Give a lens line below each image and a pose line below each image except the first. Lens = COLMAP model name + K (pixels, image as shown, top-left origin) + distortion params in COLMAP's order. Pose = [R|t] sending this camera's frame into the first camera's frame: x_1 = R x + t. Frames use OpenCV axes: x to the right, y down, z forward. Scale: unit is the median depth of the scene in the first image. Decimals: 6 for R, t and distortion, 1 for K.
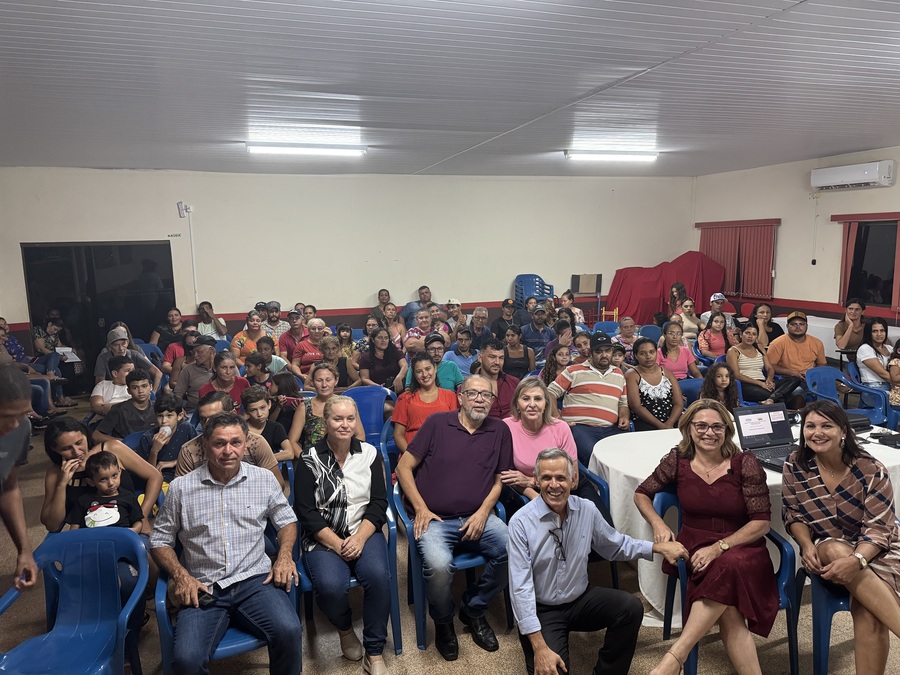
lens RADIAL K [[642.8, 0, 456.6], [0, 642.8, 342.9], [0, 0, 1]] dist [-0.000495, -0.005590]
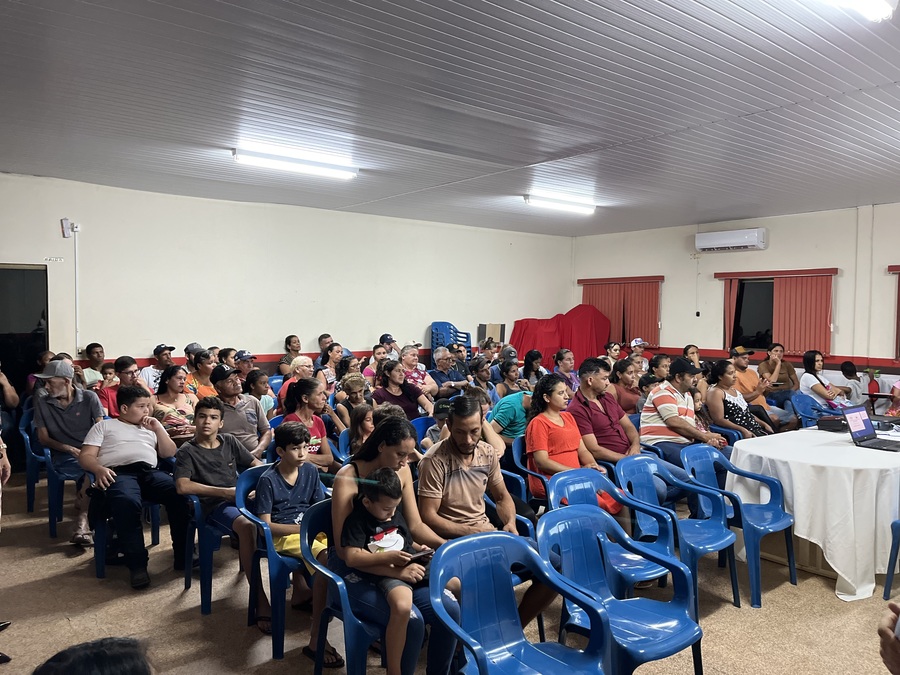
lens RADIAL K [[687.1, 0, 452.8], [0, 687.1, 338.5], [0, 0, 1]] dist [0.007504, -0.014237]
pose [[0.928753, 0.012471, 0.370489, -0.301164], [0.032913, 0.992713, -0.115922, 0.044302], [-0.369235, 0.119856, 0.921575, 0.052130]]
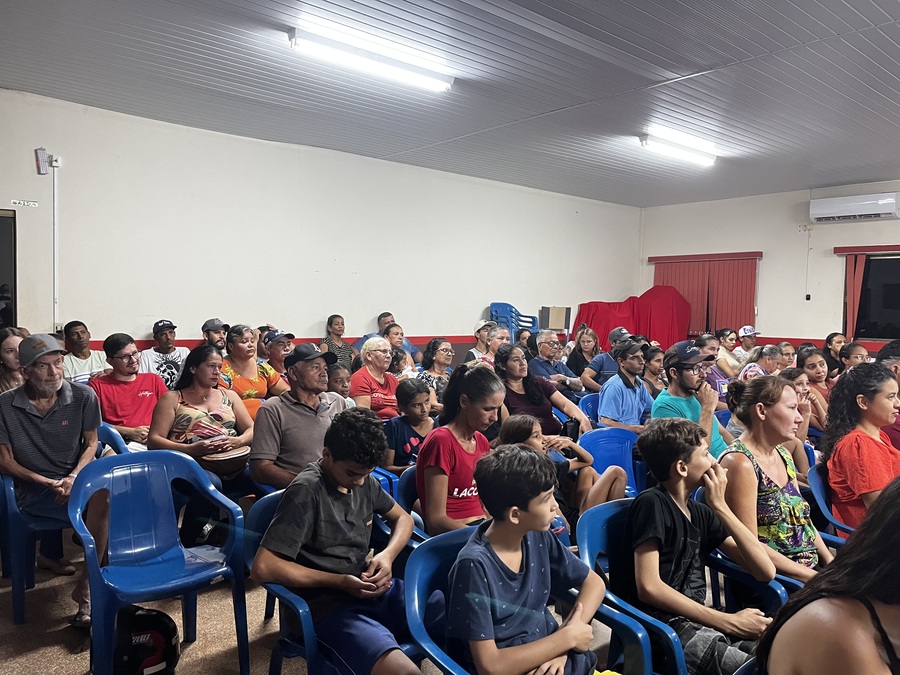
lens RADIAL K [[687.1, 0, 440.5], [0, 687.1, 335.4], [0, 0, 1]] dist [0.007504, -0.014237]
pose [[0.921569, 0.021755, 0.387606, -0.337483], [0.023695, 0.993415, -0.112093, 0.030043], [-0.387492, 0.112486, 0.914985, 0.305760]]
